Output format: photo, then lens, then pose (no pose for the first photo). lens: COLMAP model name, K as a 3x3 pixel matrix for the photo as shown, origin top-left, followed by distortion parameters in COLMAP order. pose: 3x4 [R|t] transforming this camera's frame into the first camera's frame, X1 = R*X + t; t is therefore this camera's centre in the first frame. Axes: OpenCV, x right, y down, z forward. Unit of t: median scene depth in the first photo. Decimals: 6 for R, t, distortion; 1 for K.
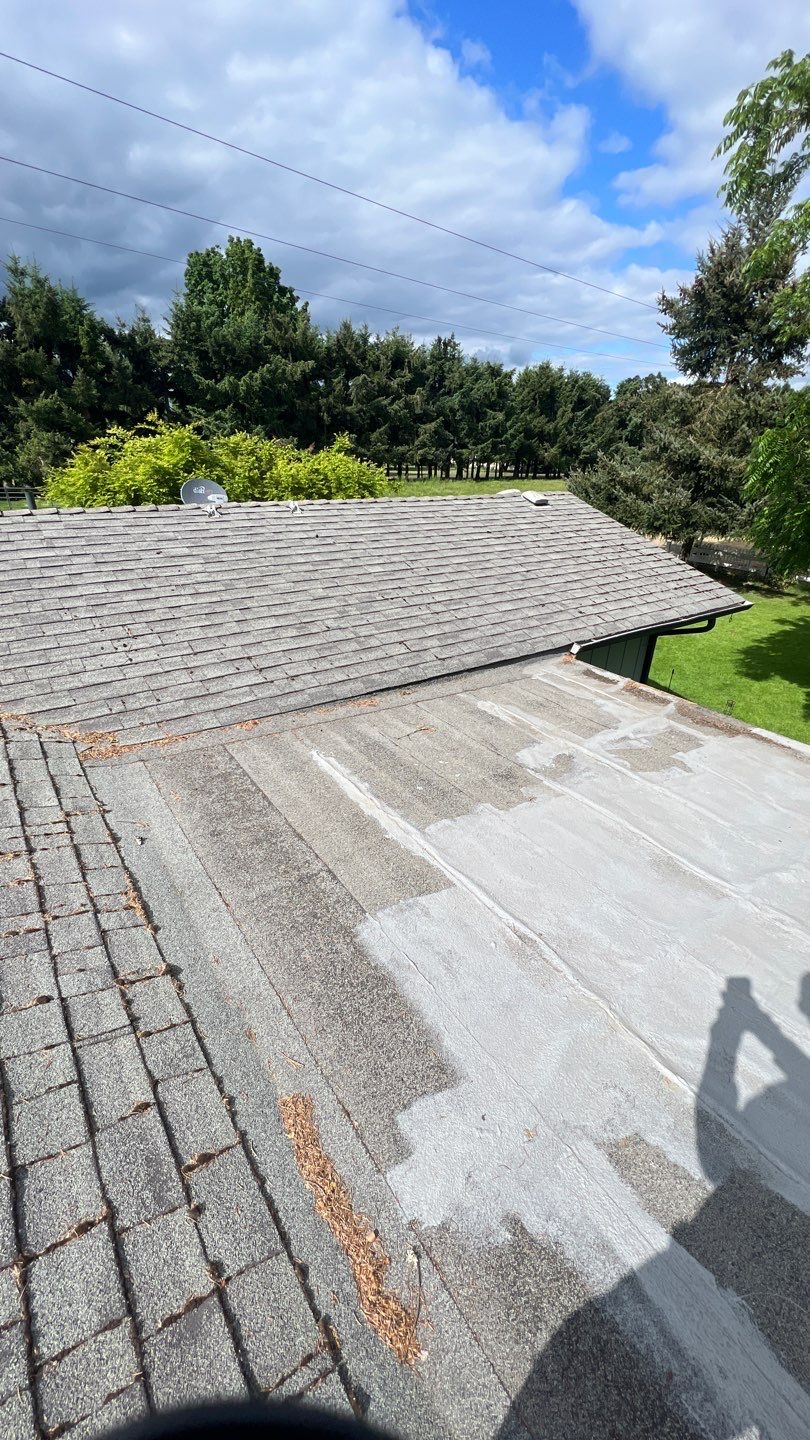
lens RADIAL K [[568.9, 0, 405.1], [0, 568.9, 724.0], [0, 0, 1]] dist [-0.007065, 0.000331]
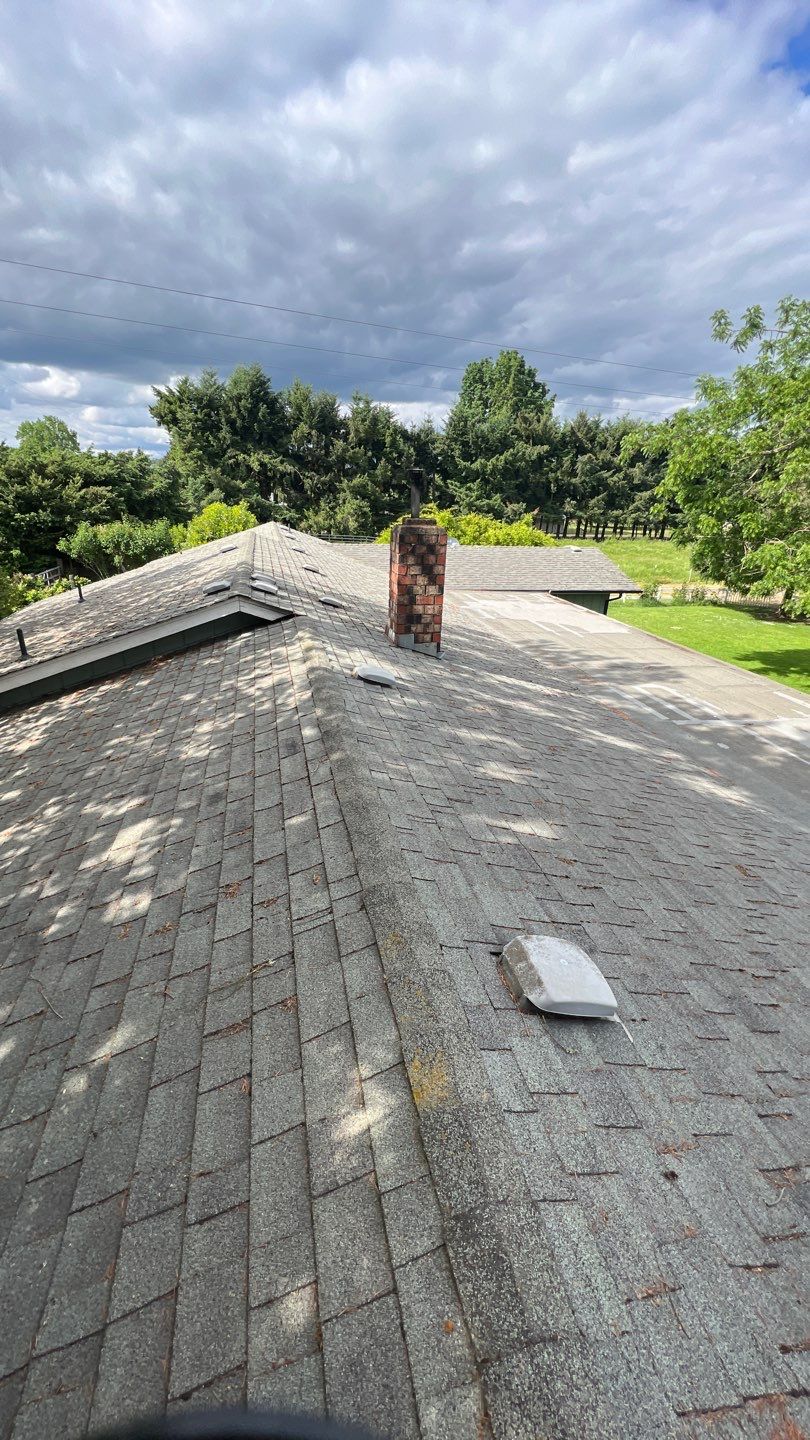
lens RADIAL K [[568.9, 0, 407.2], [0, 568.9, 713.5], [0, 0, 1]] dist [-0.007065, 0.000331]
pose [[0.926359, 0.141230, -0.349161, 0.072589], [-0.175113, 0.982246, -0.067291, 0.087155], [0.333459, 0.123479, 0.934643, -0.213136]]
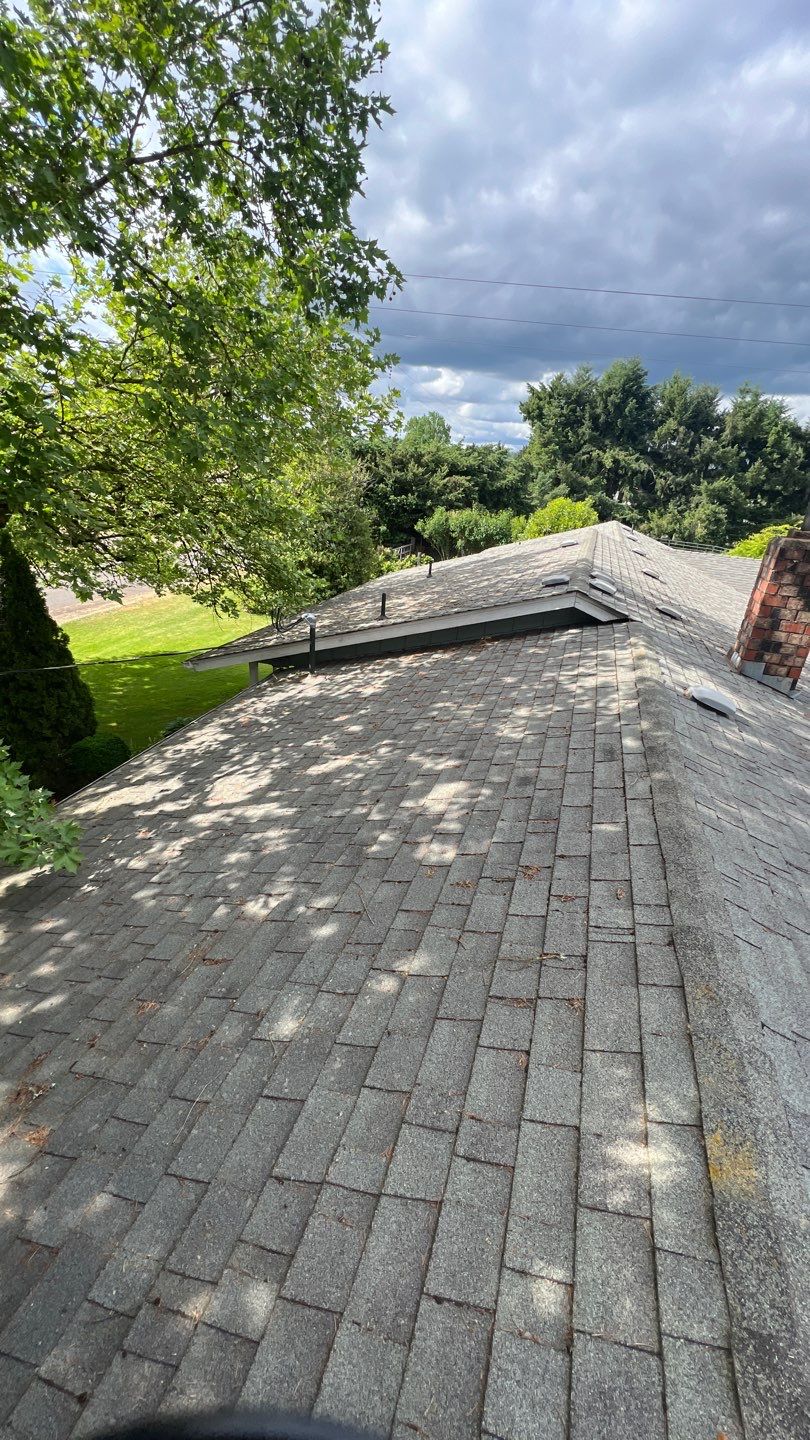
lens RADIAL K [[568.9, 0, 400.2], [0, 568.9, 713.3], [0, 0, 1]] dist [-0.007065, 0.000331]
pose [[0.594105, 0.338956, -0.729485, 0.068839], [-0.412250, 0.907030, 0.085709, 0.089026], [0.690716, 0.249810, 0.678606, -0.216238]]
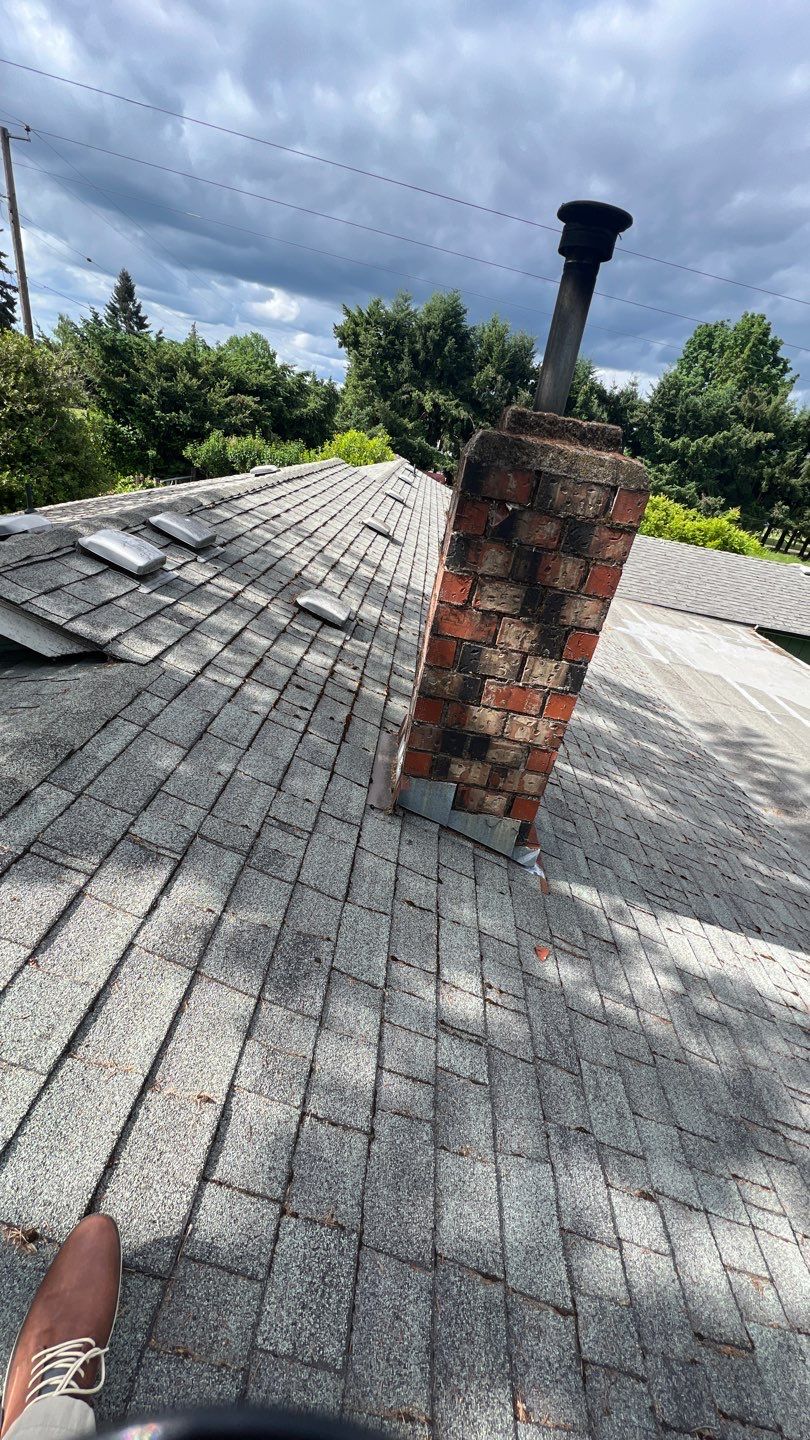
lens RADIAL K [[568.9, 0, 403.8], [0, 568.9, 717.1], [0, 0, 1]] dist [-0.007065, 0.000331]
pose [[0.769747, 0.382697, -0.510913, 0.047013], [-0.413452, 0.908693, 0.057741, 0.059445], [0.486360, 0.166792, 0.857691, -0.143896]]
